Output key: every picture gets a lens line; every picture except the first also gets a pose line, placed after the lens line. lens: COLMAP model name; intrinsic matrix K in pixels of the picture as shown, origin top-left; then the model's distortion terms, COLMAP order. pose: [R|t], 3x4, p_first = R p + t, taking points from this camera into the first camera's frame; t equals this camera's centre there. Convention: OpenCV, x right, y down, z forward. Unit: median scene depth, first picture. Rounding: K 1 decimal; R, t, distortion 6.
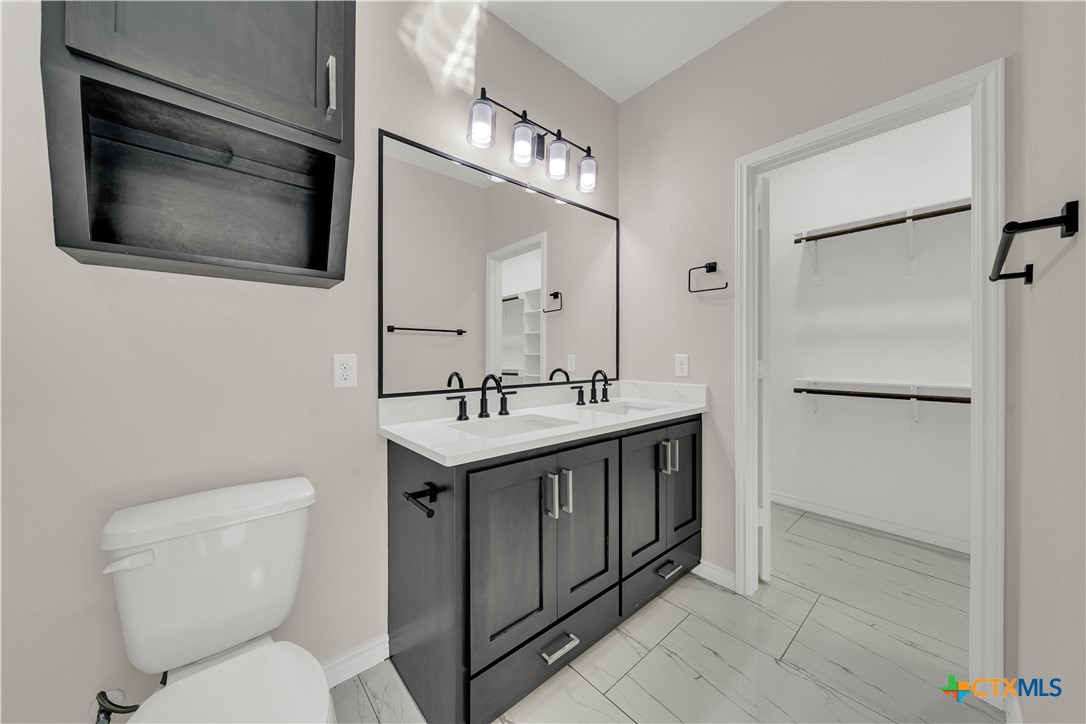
lens RADIAL K [[371.6, 0, 541.1], [0, 371.6, 362.2], [0, 0, 1]] dist [-0.006850, -0.000051]
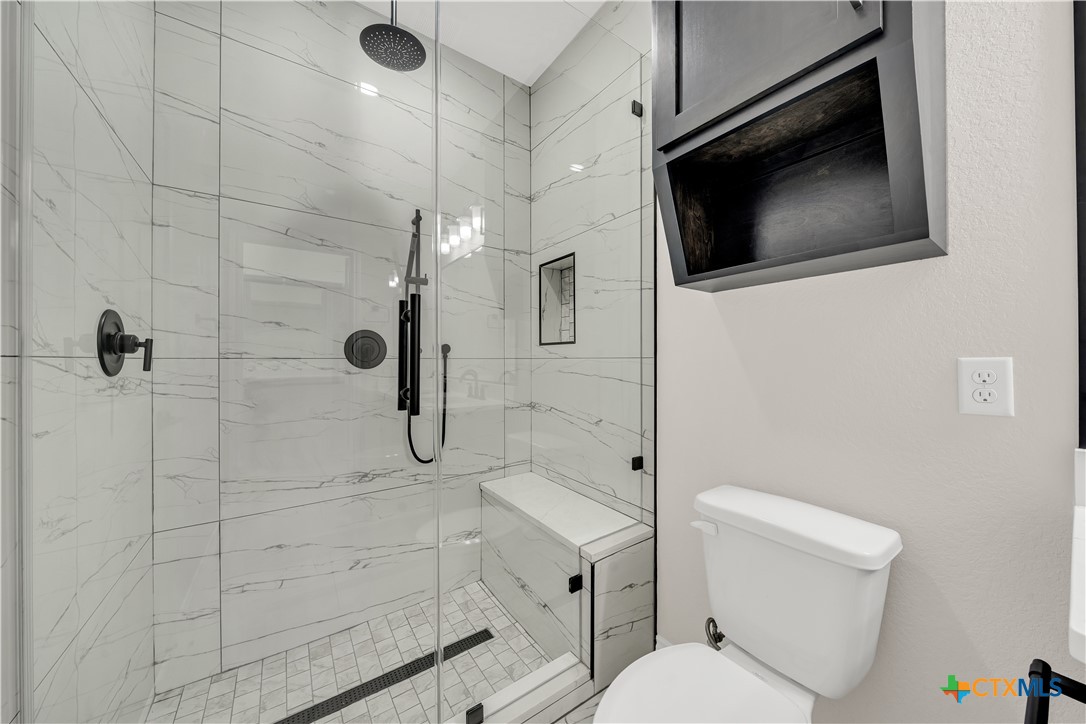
lens RADIAL K [[371.6, 0, 541.1], [0, 371.6, 362.2], [0, 0, 1]] dist [-0.006850, -0.000051]
pose [[-0.099849, 0.002334, -0.995000, 0.136663], [-0.019261, 0.999805, 0.004278, -0.004392], [0.994816, 0.019592, -0.099785, 0.415071]]
